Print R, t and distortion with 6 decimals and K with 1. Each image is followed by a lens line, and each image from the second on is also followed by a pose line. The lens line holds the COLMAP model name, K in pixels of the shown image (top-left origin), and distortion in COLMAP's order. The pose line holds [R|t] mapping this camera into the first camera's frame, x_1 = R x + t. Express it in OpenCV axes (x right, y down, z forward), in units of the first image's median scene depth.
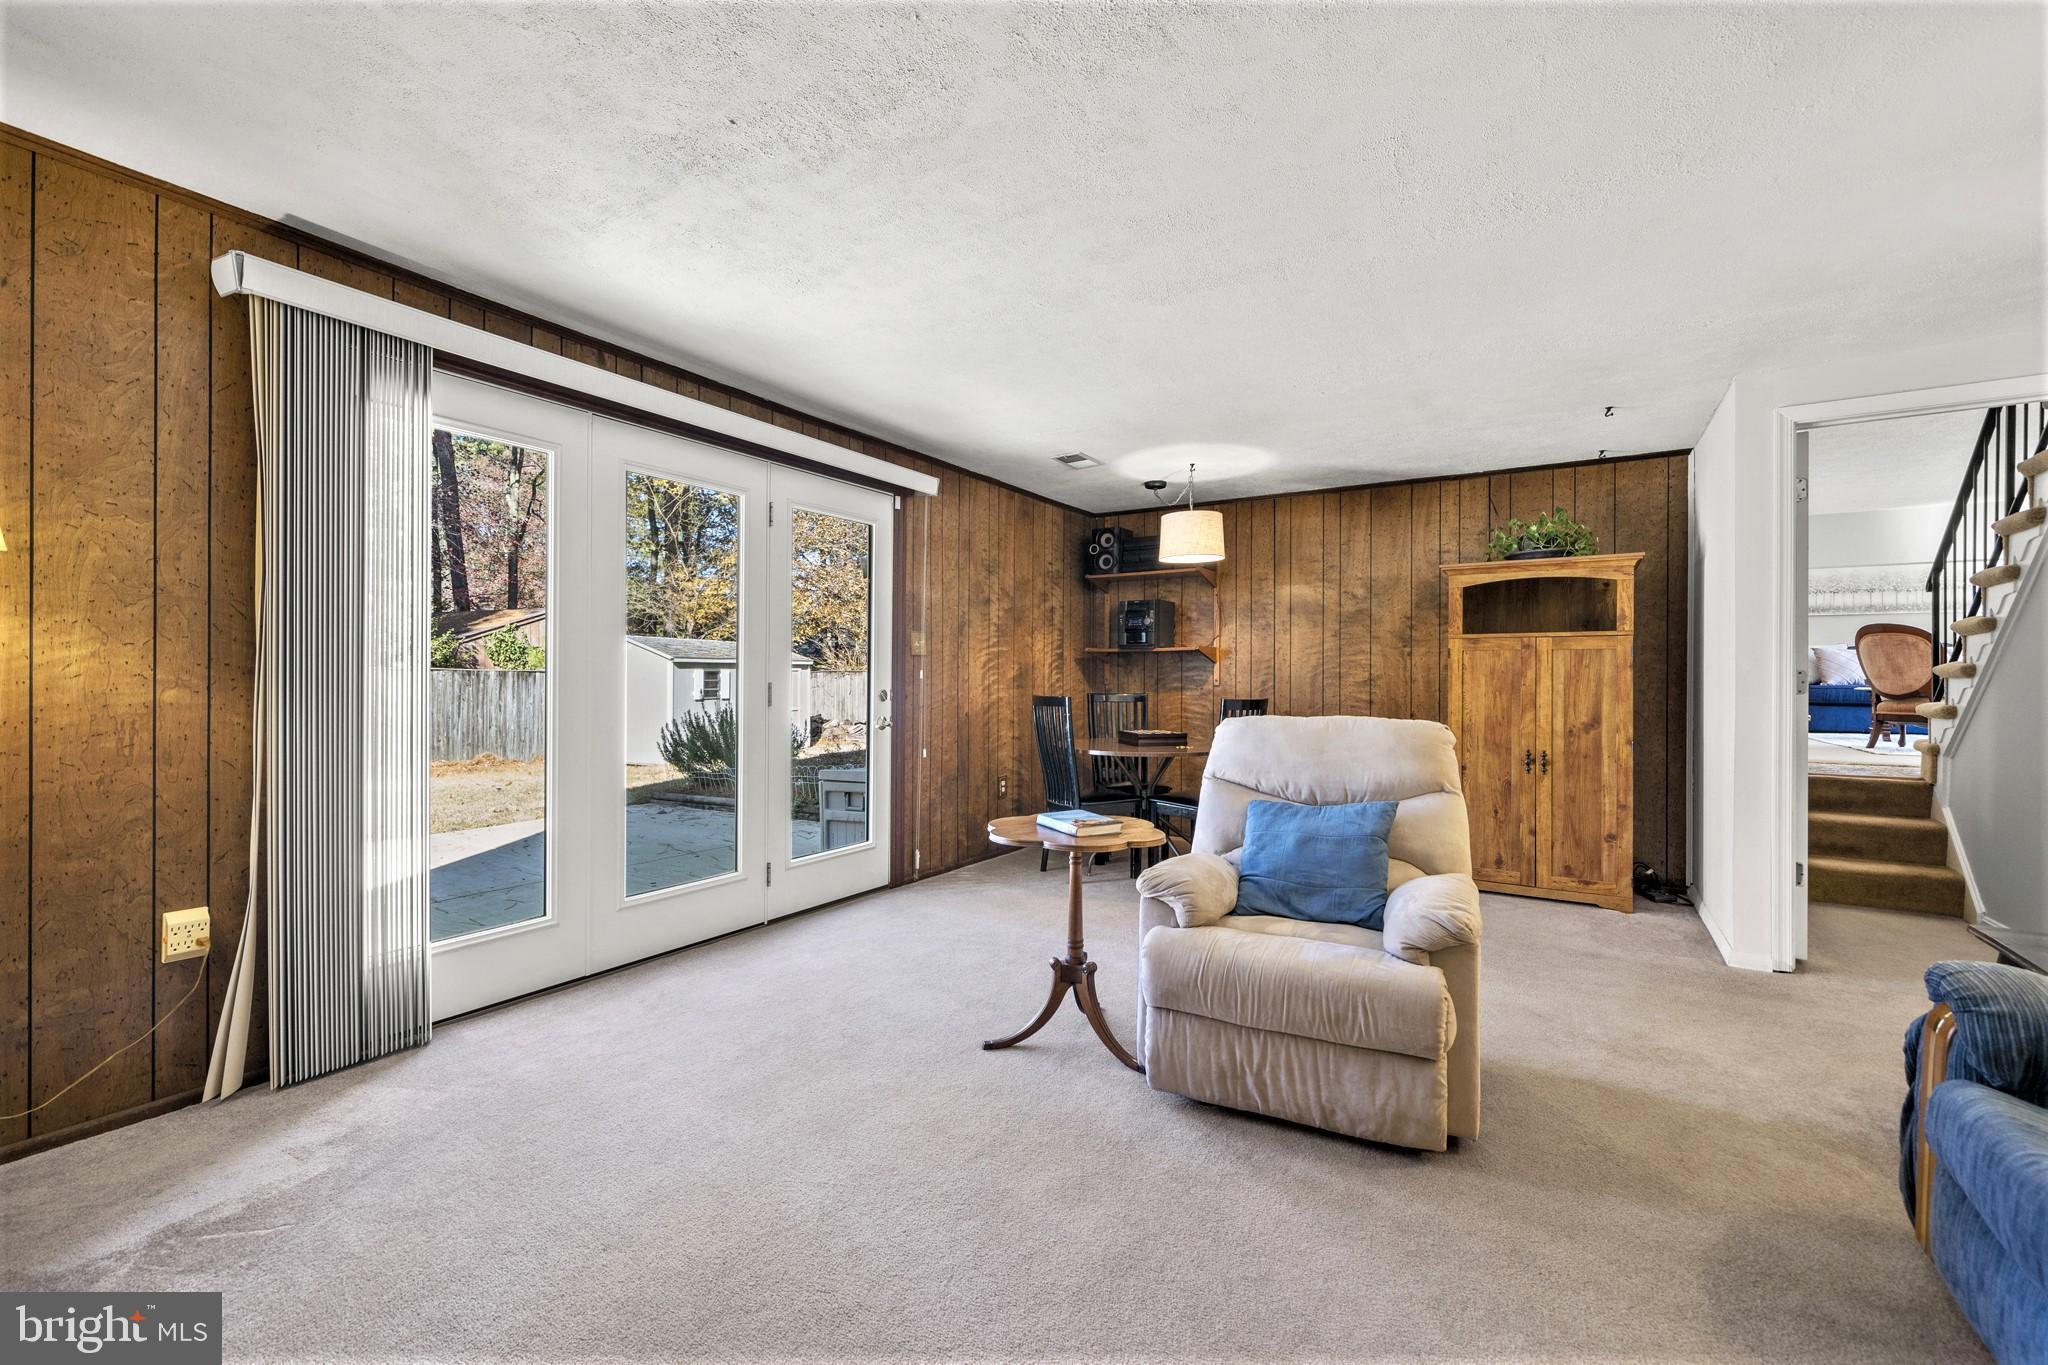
lens RADIAL K [[837.2, 0, 1027.5], [0, 837.2, 674.3], [0, 0, 1]] dist [-0.000572, -0.000035]
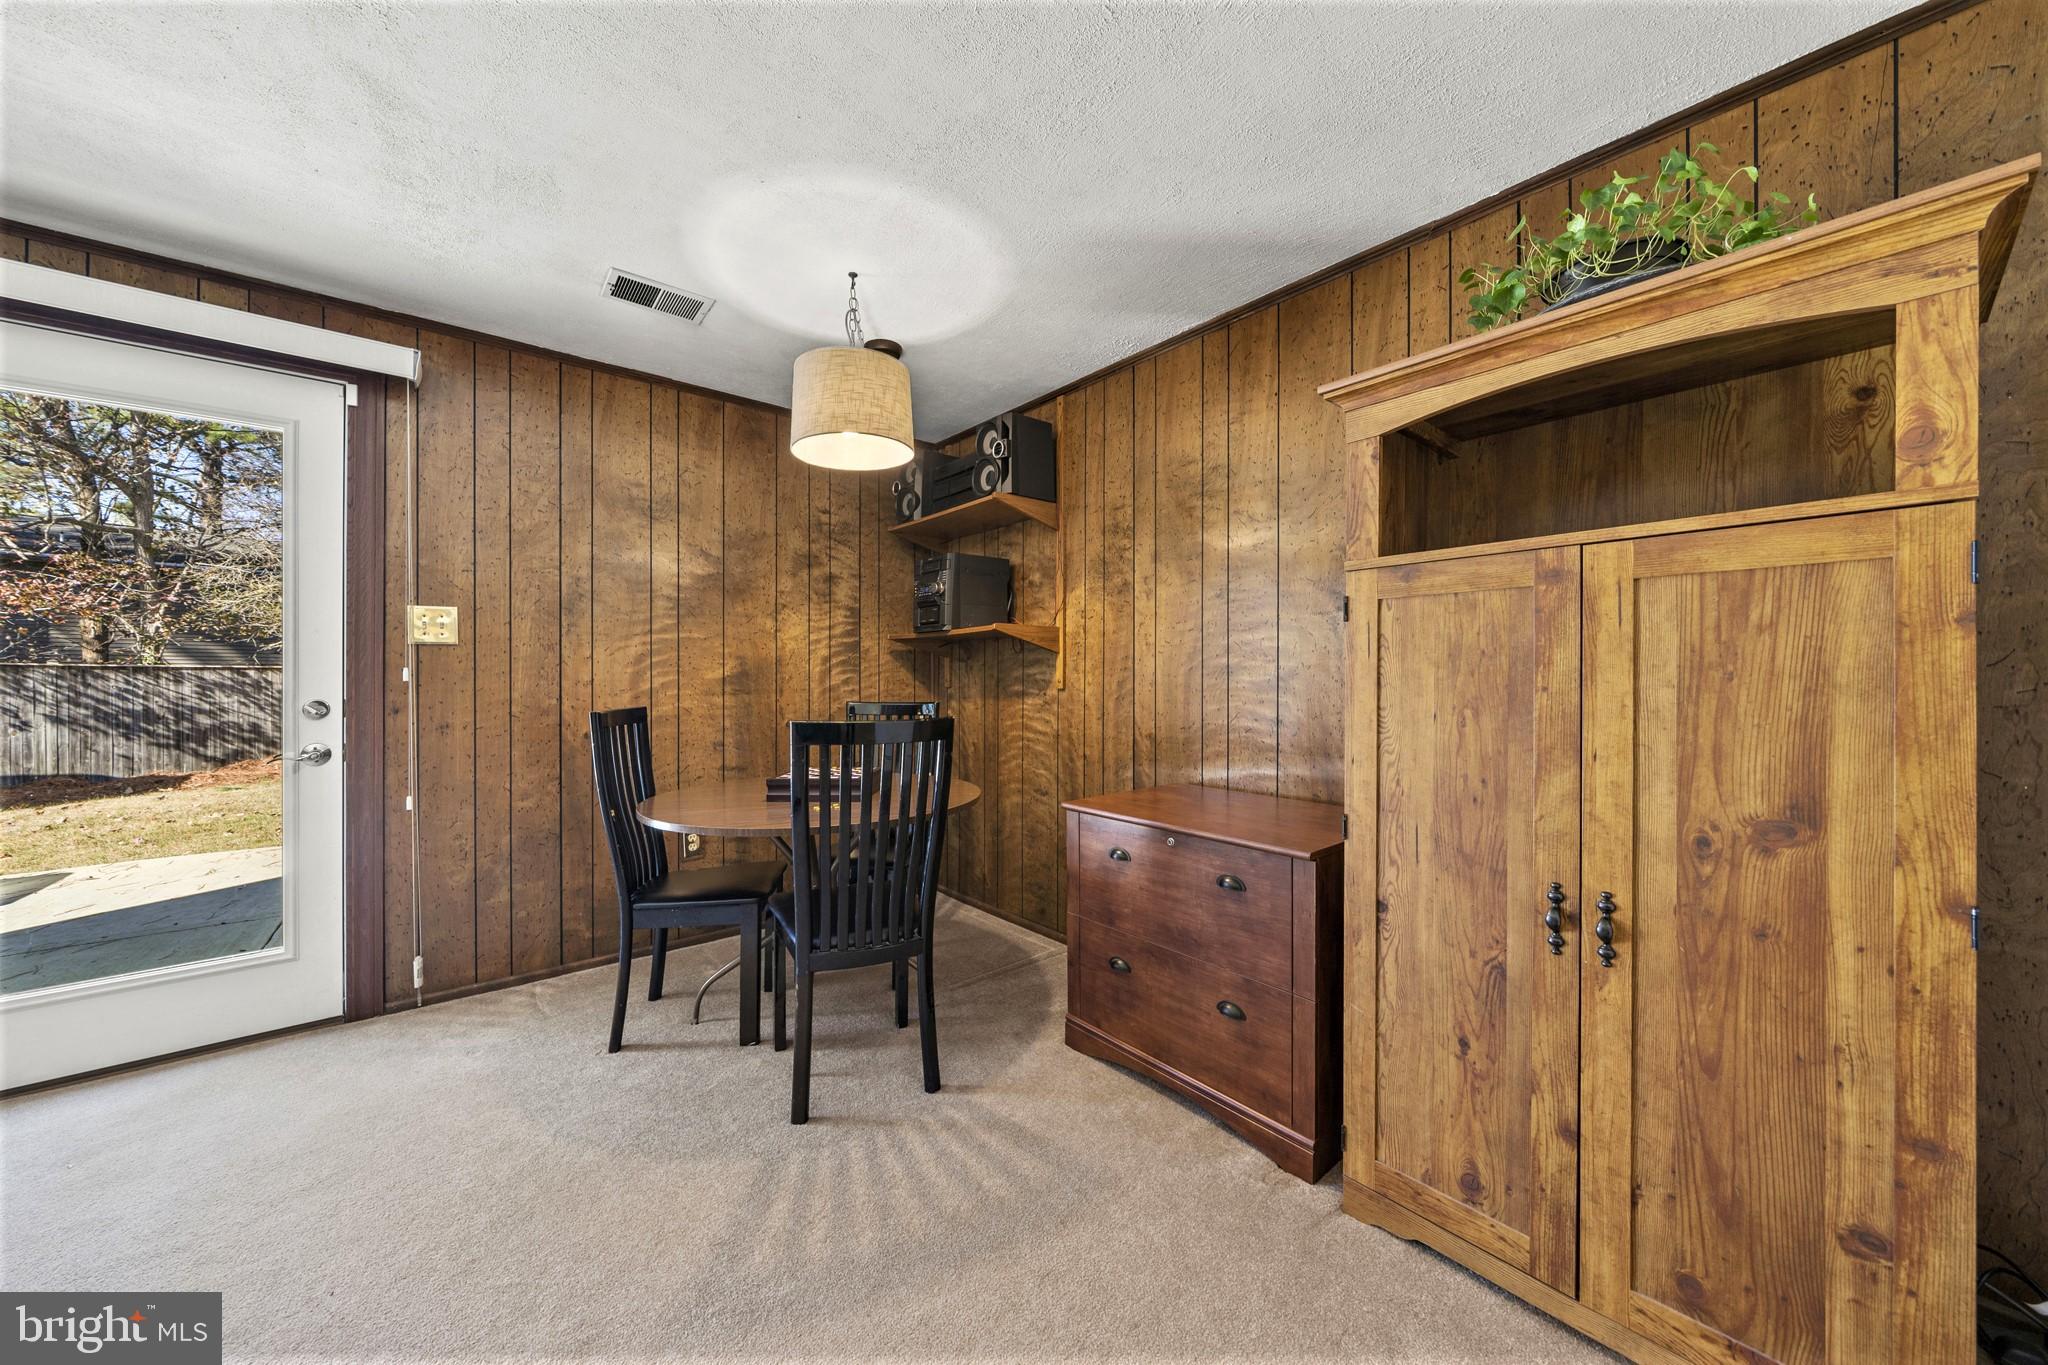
lens RADIAL K [[714.7, 0, 1015.0], [0, 714.7, 680.1], [0, 0, 1]] dist [-0.006511, 0.000233]
pose [[0.954715, -0.006196, -0.297458, 0.470237], [0.007741, 0.999962, 0.004015, 0.005804], [0.297422, -0.006136, 0.954726, 0.655161]]
